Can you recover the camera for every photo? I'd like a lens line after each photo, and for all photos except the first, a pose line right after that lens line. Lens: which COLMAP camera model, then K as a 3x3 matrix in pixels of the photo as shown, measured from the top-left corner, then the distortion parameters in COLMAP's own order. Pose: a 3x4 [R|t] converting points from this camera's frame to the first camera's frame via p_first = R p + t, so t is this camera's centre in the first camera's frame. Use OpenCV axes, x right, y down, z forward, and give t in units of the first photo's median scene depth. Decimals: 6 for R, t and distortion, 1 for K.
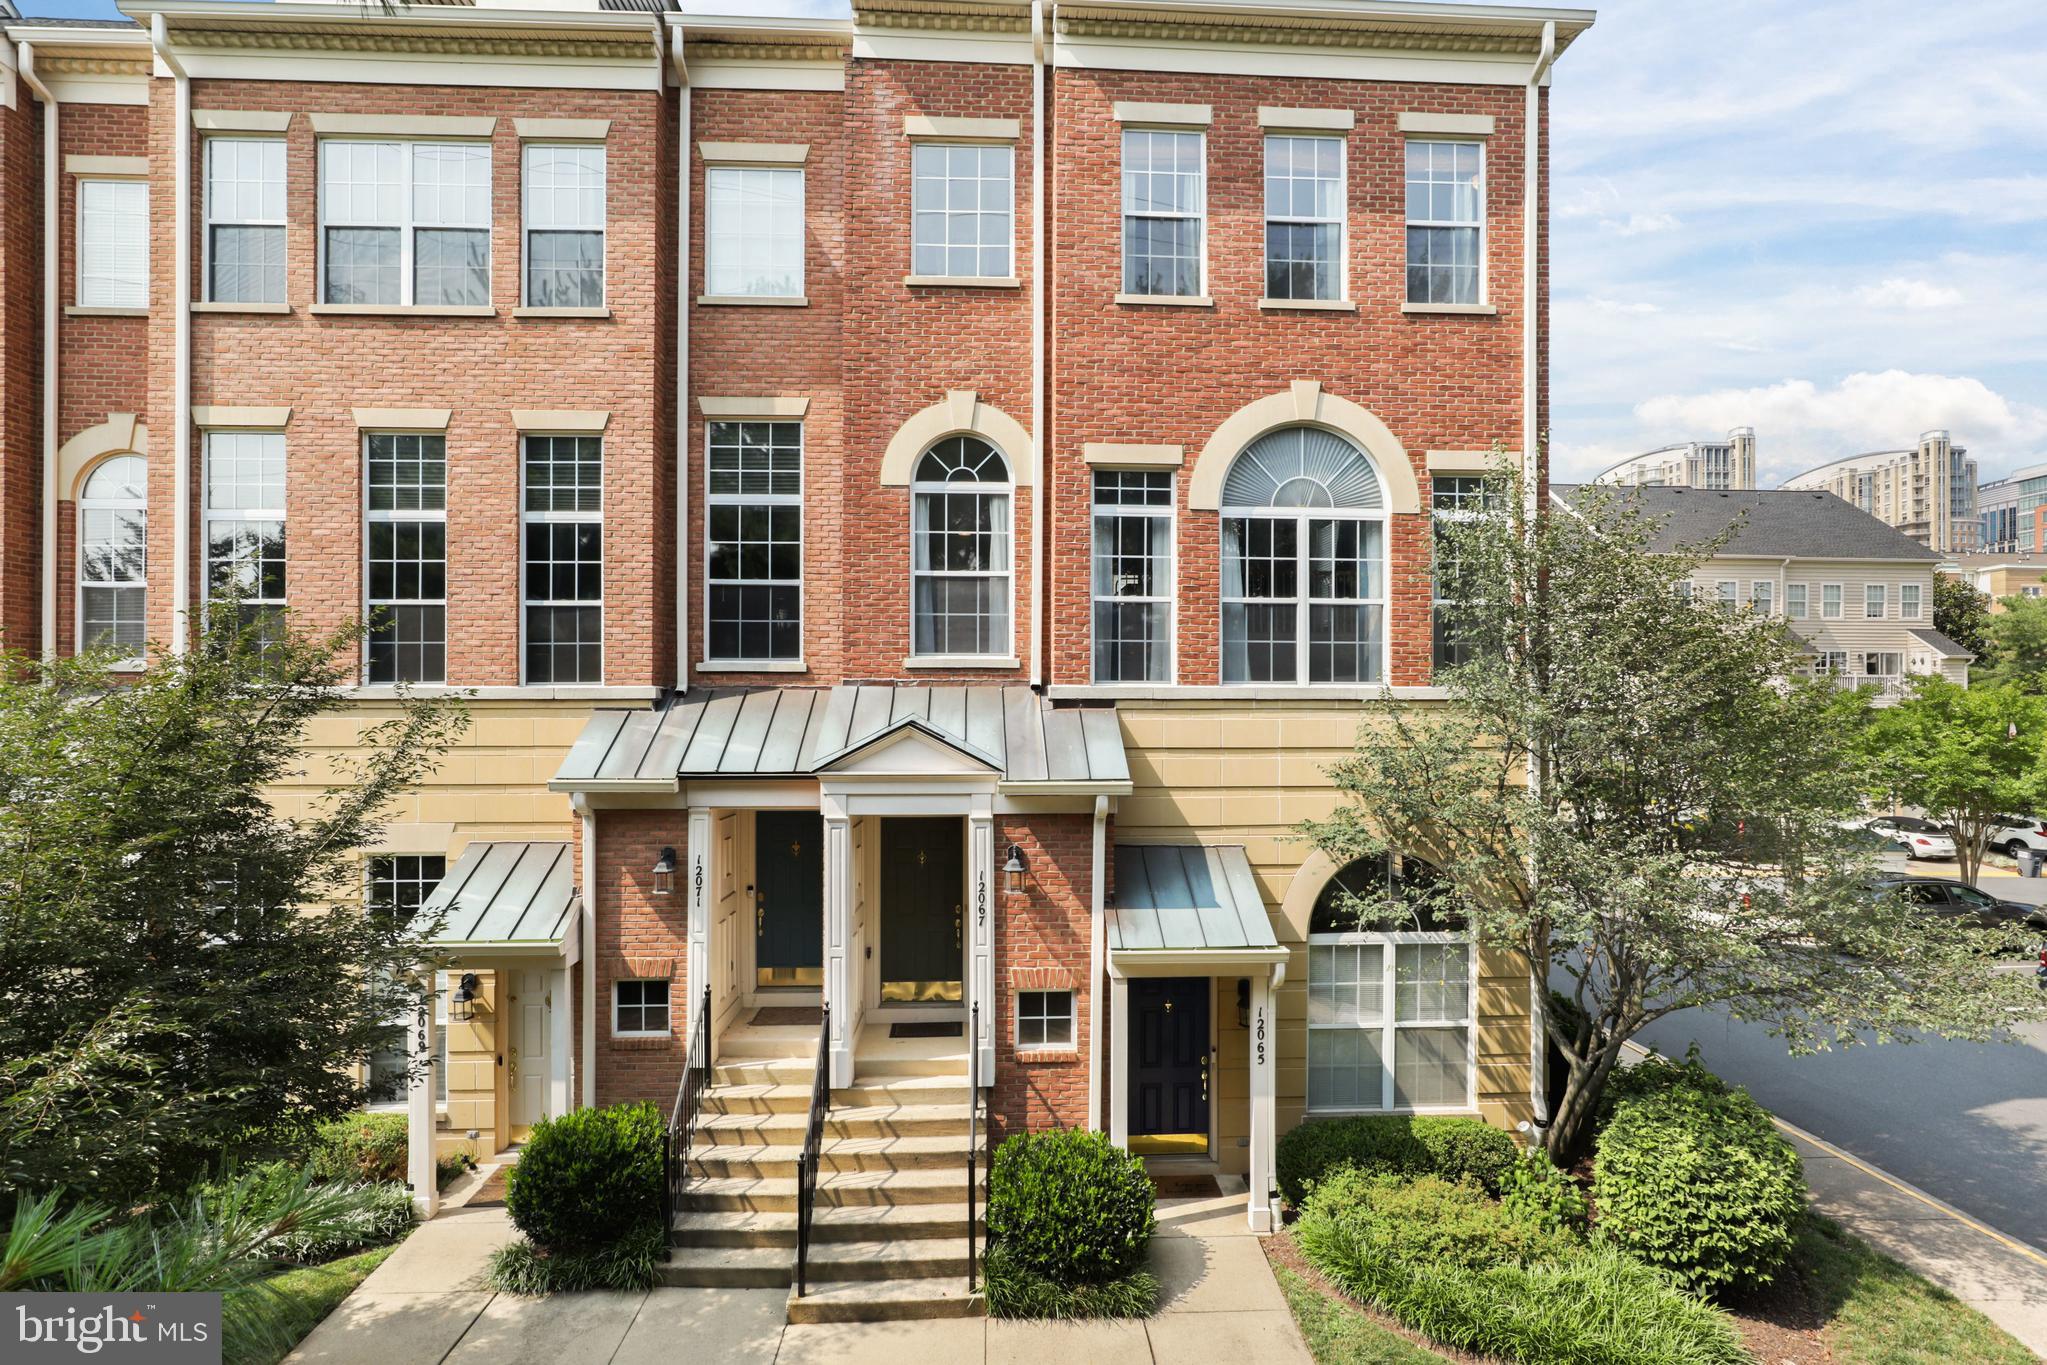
lens RADIAL K [[986.0, 0, 1043.8], [0, 986.0, 727.1], [0, 0, 1]] dist [-0.022665, 0.000198]
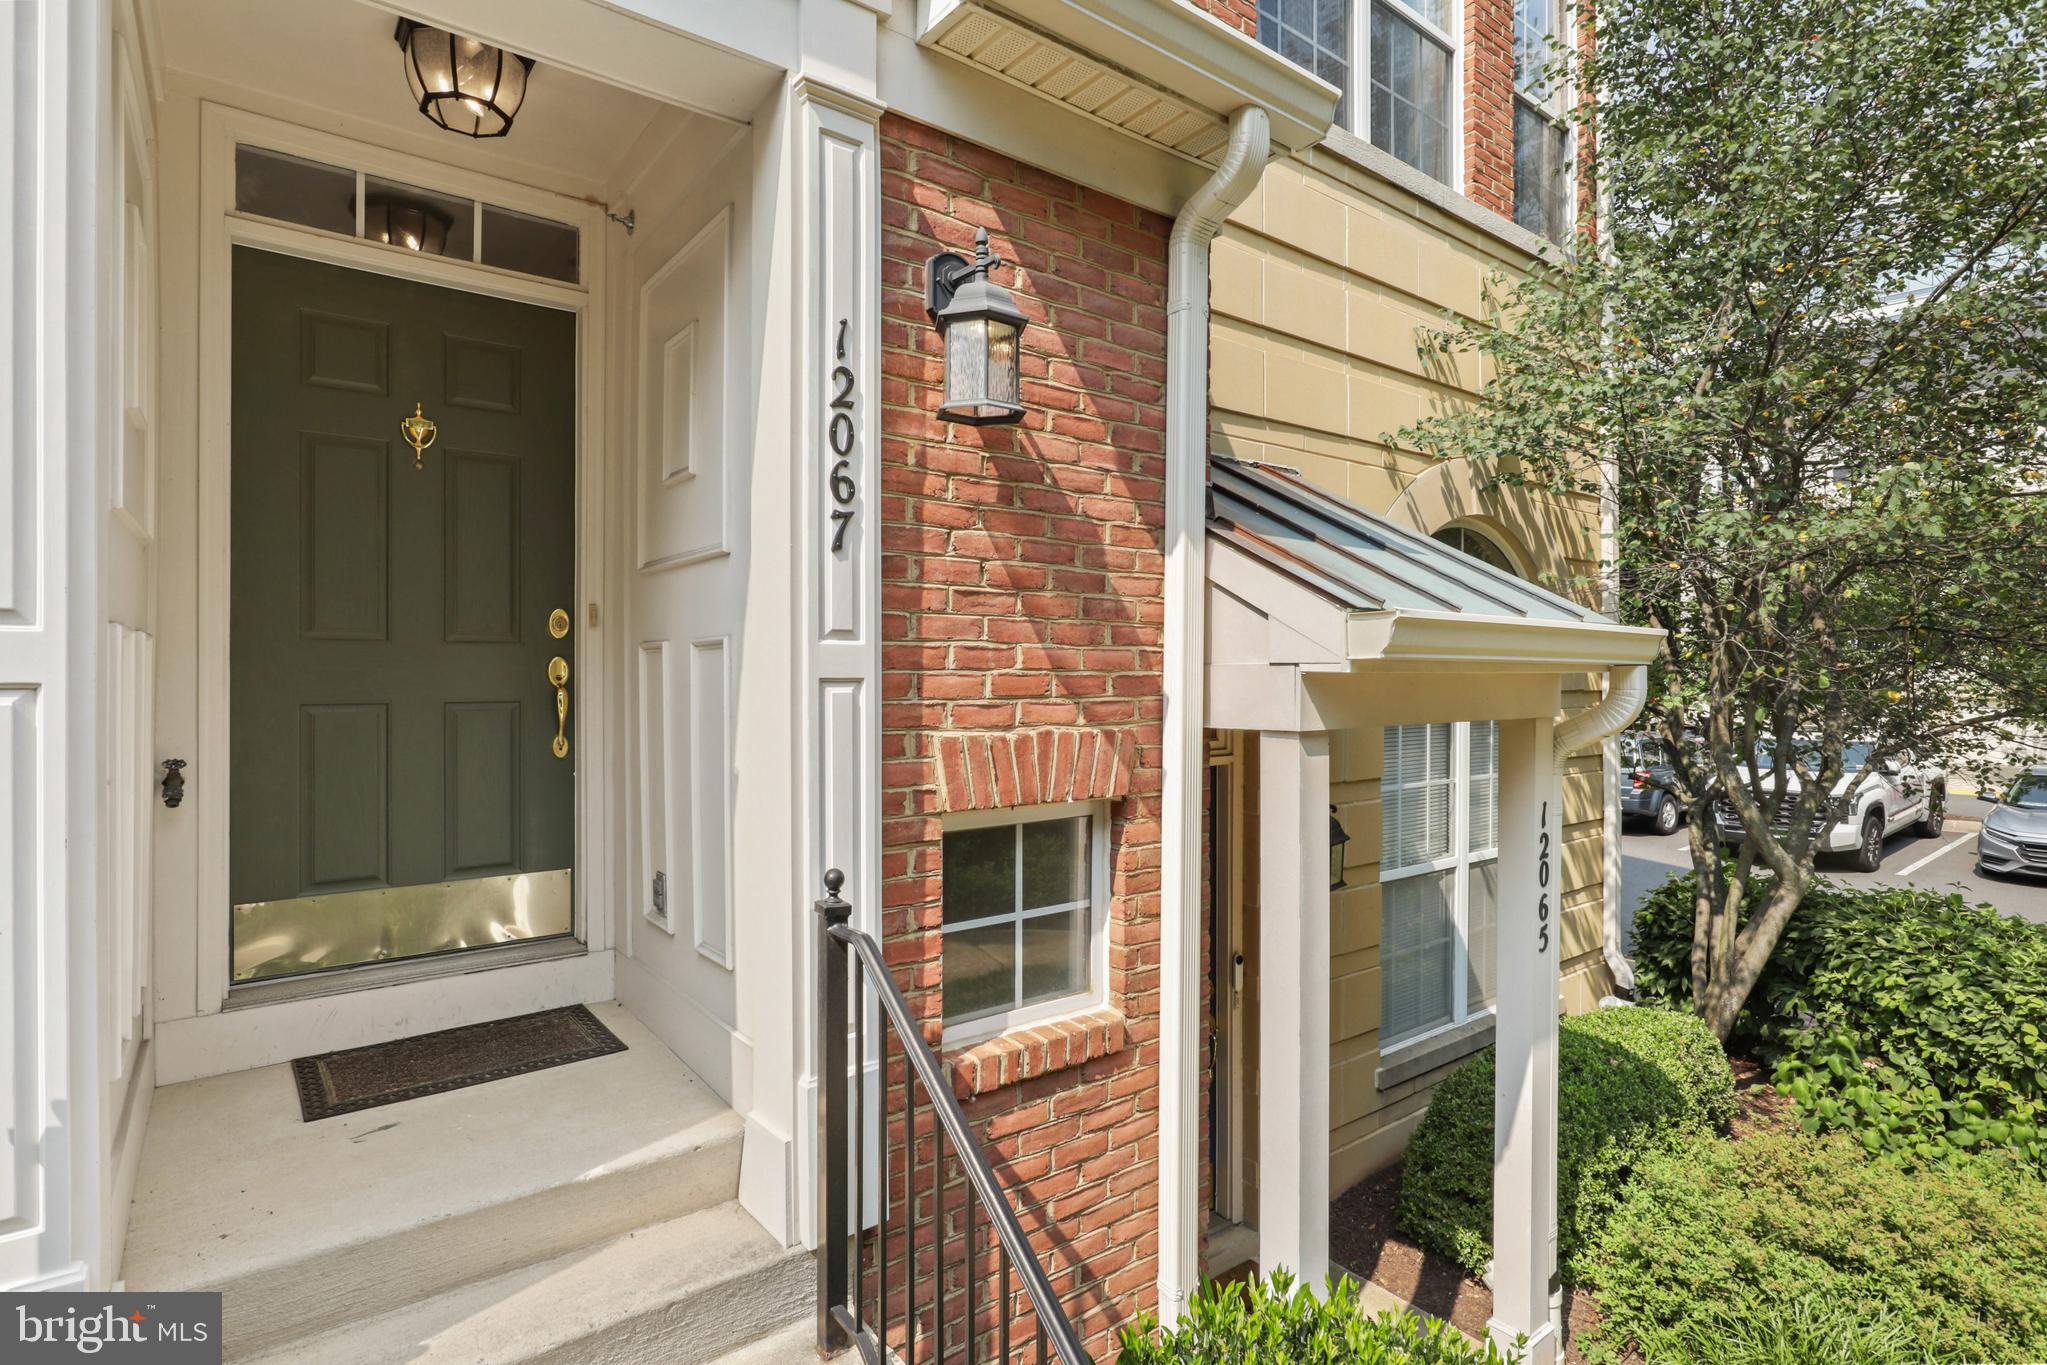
lens RADIAL K [[1033.6, 0, 1036.6], [0, 1033.6, 663.4], [0, 0, 1]] dist [-0.021084, 0.000615]
pose [[0.821649, 0.001397, 0.569993, -0.148963], [0.004785, 0.999945, -0.009348, 0.206688], [-0.569974, 0.010408, 0.821597, 0.690003]]
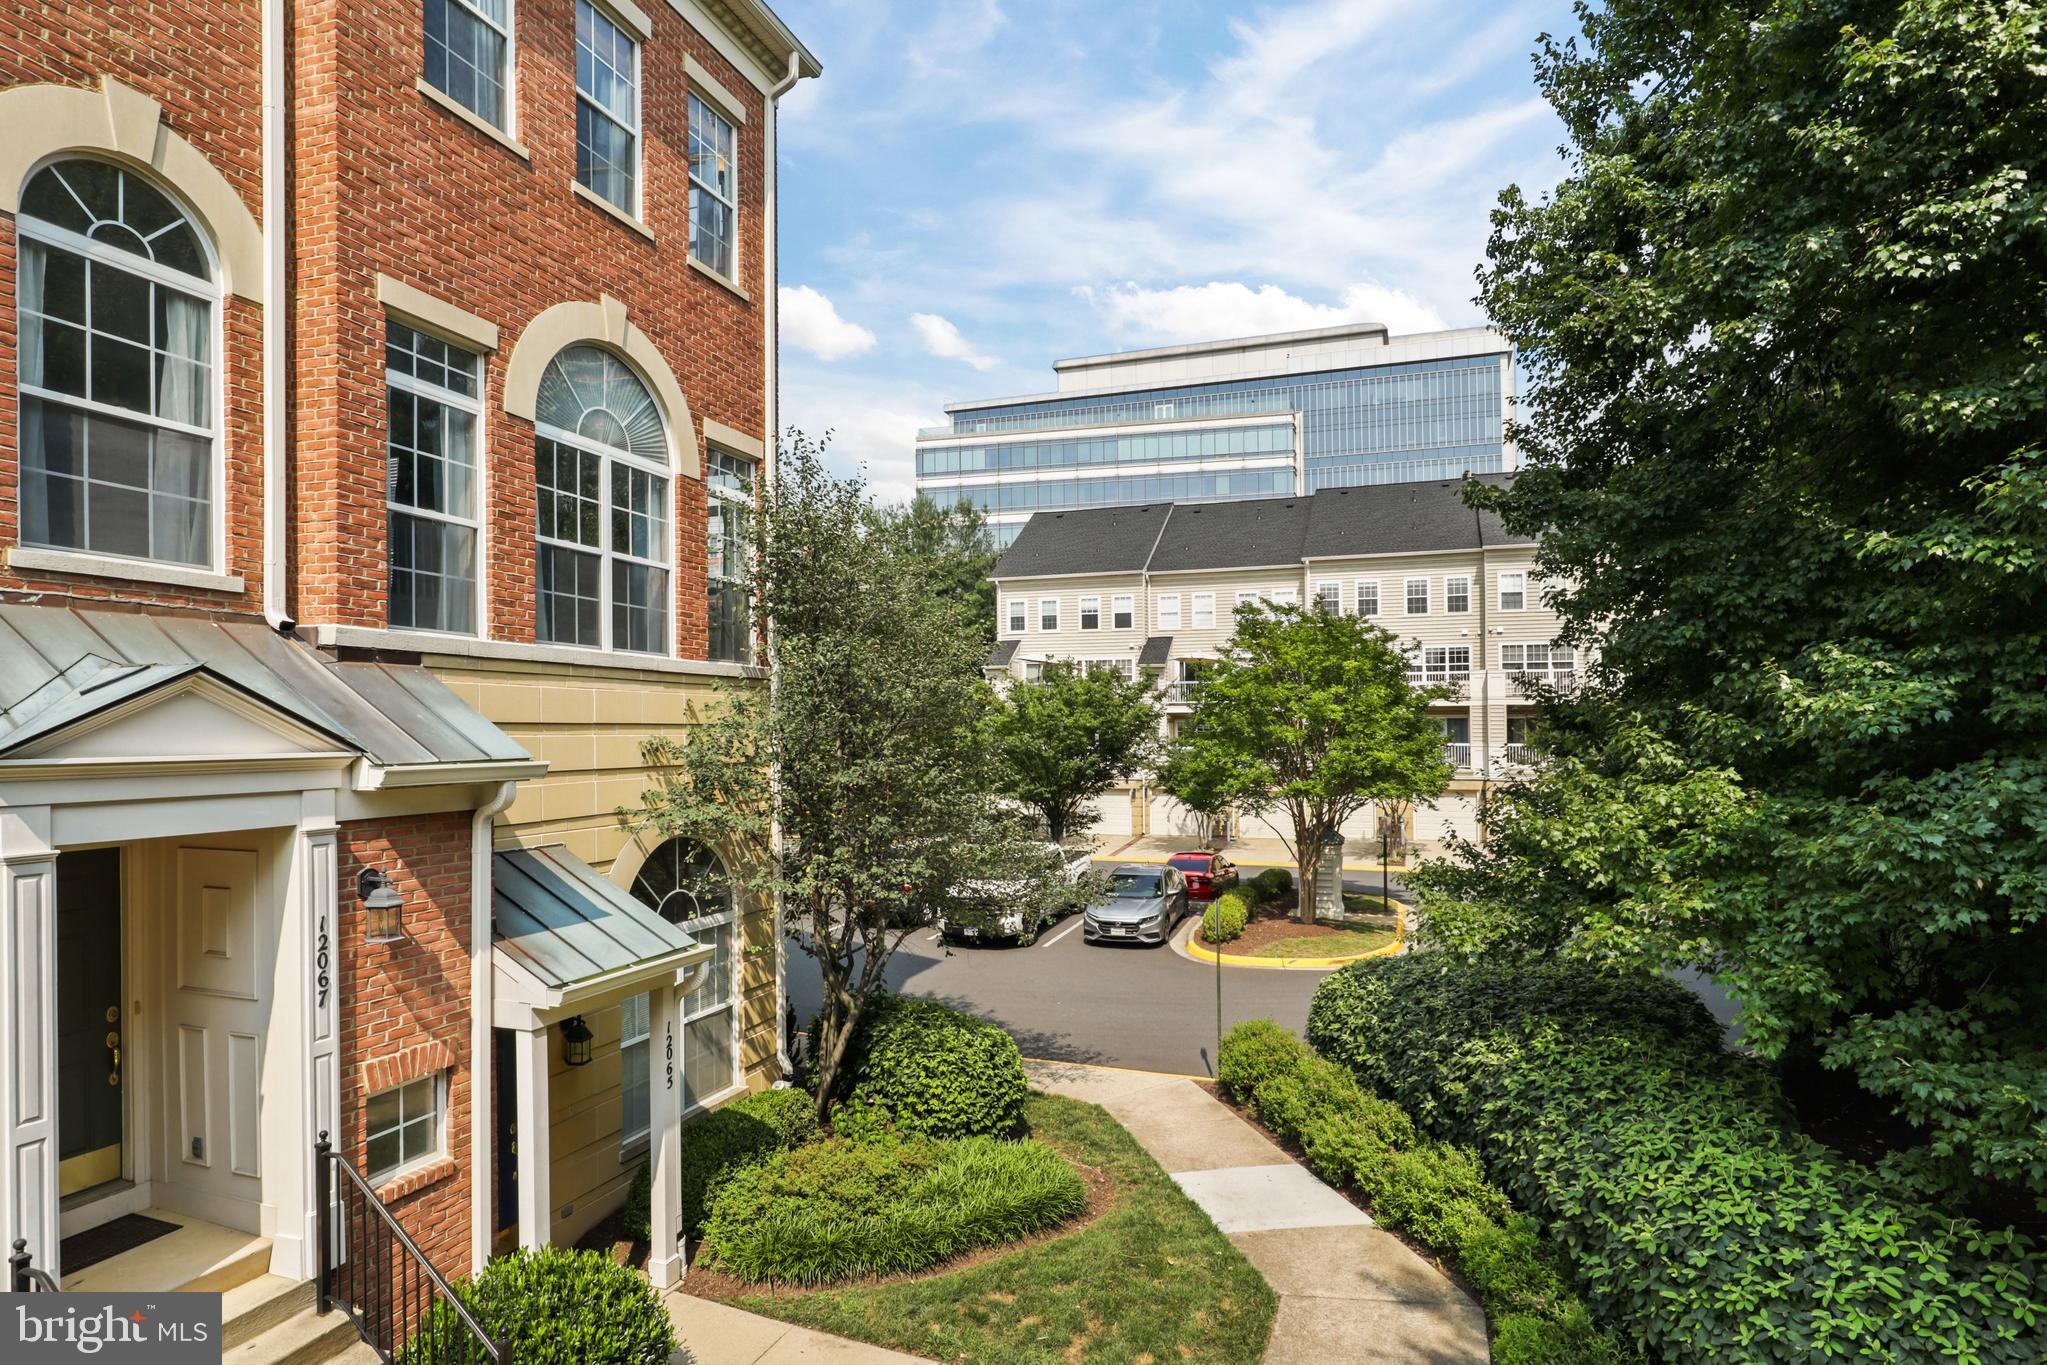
lens RADIAL K [[1046.8, 0, 1022.3], [0, 1046.8, 731.5], [0, 0, 1]] dist [-0.005655, -0.000889]
pose [[0.400697, -0.004140, 0.916201, -0.431201], [0.018309, 0.999826, -0.003490, 0.037508], [-0.916028, 0.018174, 0.400703, 0.306073]]
